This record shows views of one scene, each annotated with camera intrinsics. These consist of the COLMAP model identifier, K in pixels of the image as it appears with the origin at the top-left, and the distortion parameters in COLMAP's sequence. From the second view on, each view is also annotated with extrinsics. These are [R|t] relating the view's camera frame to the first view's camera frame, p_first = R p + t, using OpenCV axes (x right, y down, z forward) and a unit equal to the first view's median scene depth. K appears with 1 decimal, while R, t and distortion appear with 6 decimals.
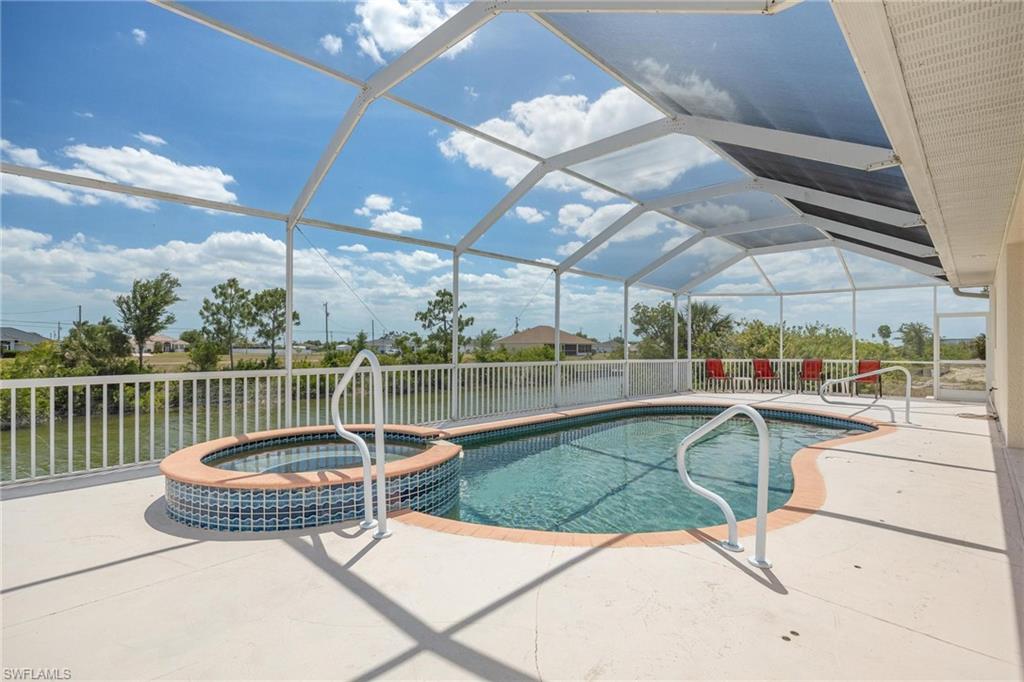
lens RADIAL K [[471.4, 0, 536.2], [0, 471.4, 345.0], [0, 0, 1]] dist [-0.002442, -0.000043]
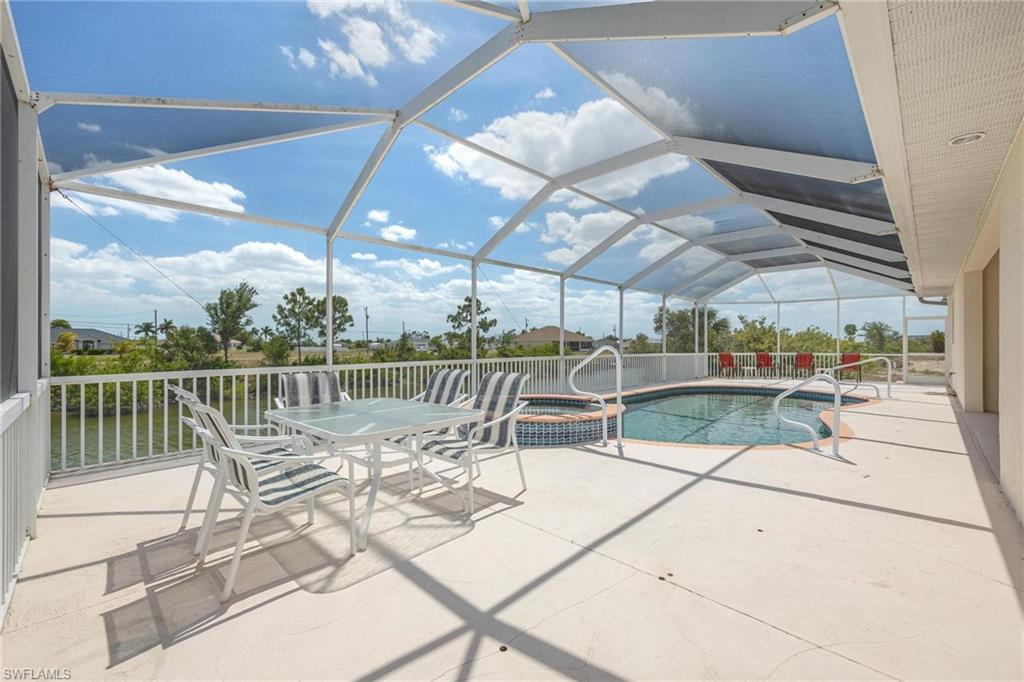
lens RADIAL K [[421.7, 0, 528.1], [0, 421.7, 342.8], [0, 0, 1]] dist [0.017525, -0.000144]
pose [[0.999991, -0.004173, -0.000269, -0.076047], [0.004173, 0.999991, 0.000650, -0.000301], [0.000266, -0.000651, 1.000000, -0.072239]]
